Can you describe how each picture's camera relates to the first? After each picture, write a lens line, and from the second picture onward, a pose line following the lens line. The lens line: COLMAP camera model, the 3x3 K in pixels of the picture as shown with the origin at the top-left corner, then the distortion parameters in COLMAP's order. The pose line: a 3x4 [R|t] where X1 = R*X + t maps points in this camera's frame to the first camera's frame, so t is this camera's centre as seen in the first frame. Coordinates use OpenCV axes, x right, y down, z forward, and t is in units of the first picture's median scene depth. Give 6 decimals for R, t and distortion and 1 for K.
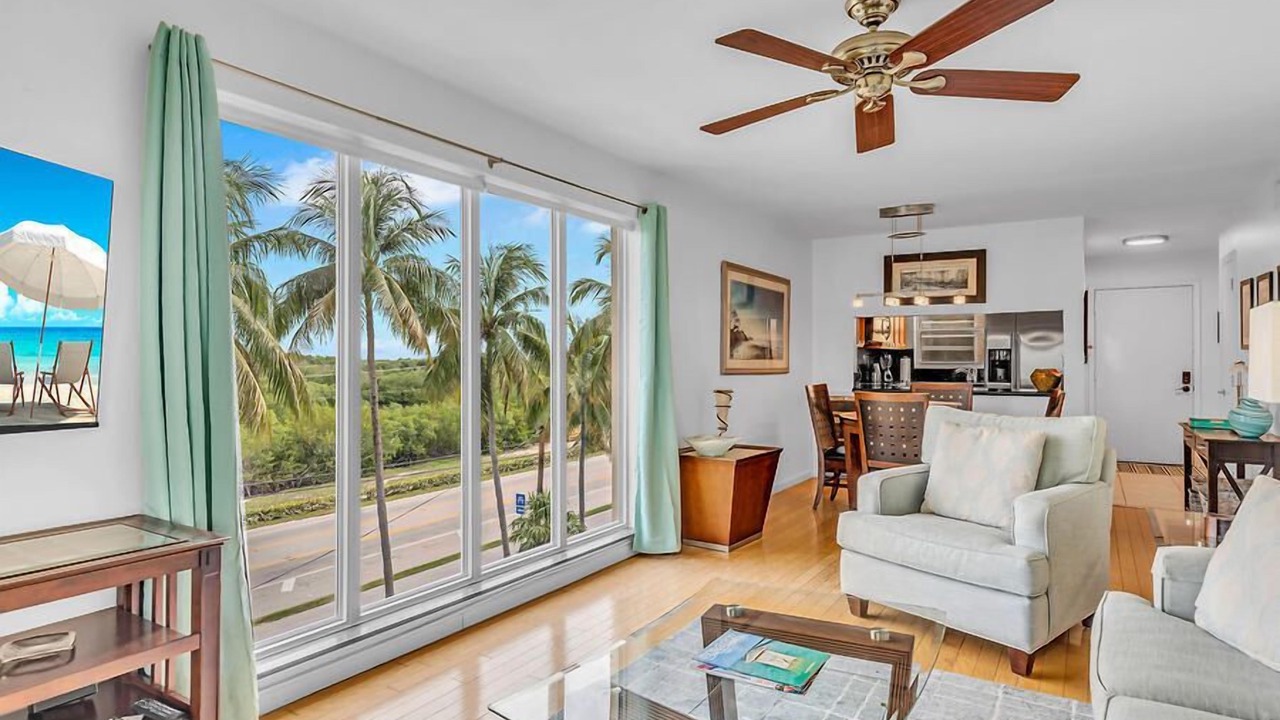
lens RADIAL K [[702.4, 0, 646.8], [0, 702.4, 354.8], [0, 0, 1]] dist [-0.002232, -0.000339]
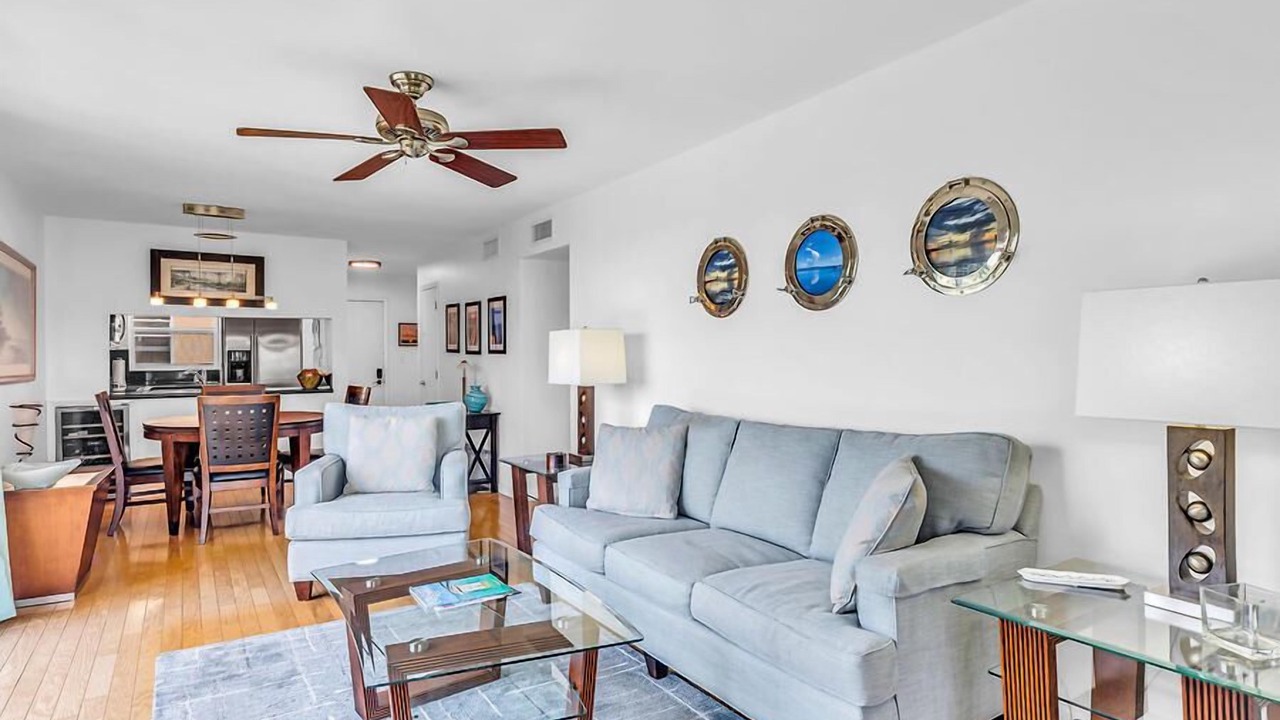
lens RADIAL K [[702.4, 0, 646.8], [0, 702.4, 354.8], [0, 0, 1]] dist [-0.002232, -0.000339]
pose [[0.411298, -0.001850, 0.911499, -0.243425], [0.000434, 0.999998, 0.001834, -0.004377], [-0.911501, -0.000358, 0.411298, 0.036420]]
